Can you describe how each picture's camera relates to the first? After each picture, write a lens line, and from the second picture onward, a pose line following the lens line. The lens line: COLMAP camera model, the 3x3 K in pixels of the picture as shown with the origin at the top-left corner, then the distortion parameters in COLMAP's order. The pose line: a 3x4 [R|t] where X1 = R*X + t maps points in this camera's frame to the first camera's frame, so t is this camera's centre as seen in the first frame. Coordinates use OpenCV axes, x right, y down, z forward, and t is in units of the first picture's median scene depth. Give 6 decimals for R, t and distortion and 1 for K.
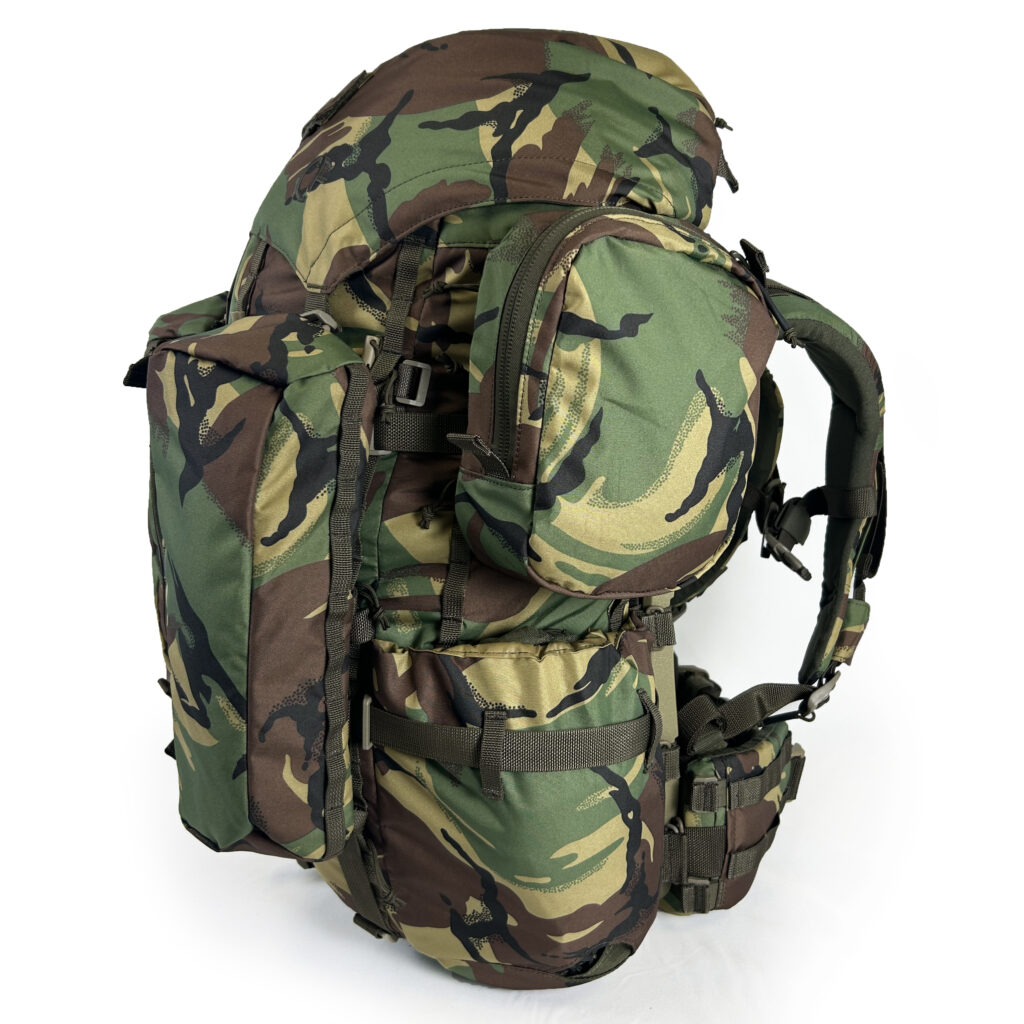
lens RADIAL K [[940.0, 0, 512.0], [0, 940.0, 512.0], [0, 0, 1]] dist [0.047669, -0.092683]
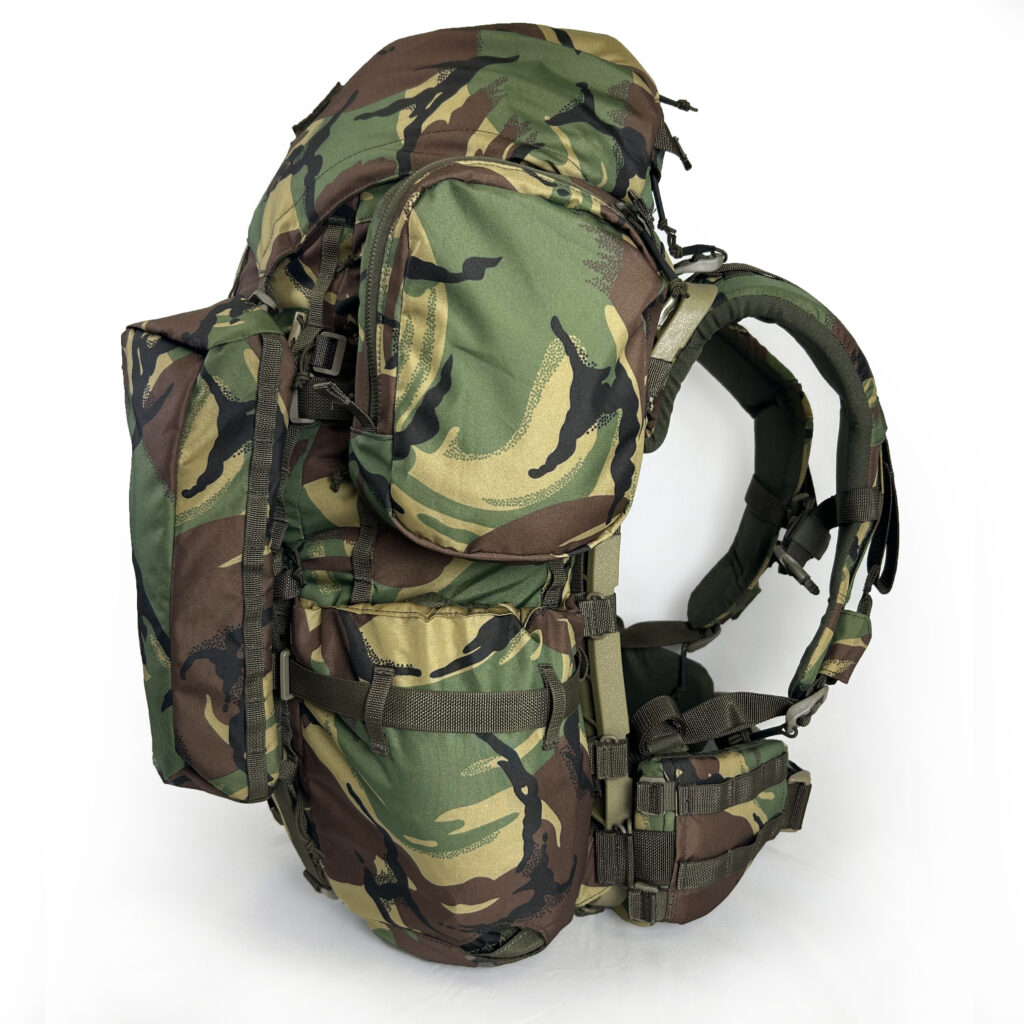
lens RADIAL K [[847.1, 0, 511.1], [0, 847.1, 558.7], [0, 0, 1]] dist [0.082985, -0.152239]
pose [[0.961406, 0.037042, -0.272630, 0.361777], [-0.048976, 0.998111, -0.037098, 0.119642], [0.270741, 0.049019, 0.961404, 0.138234]]
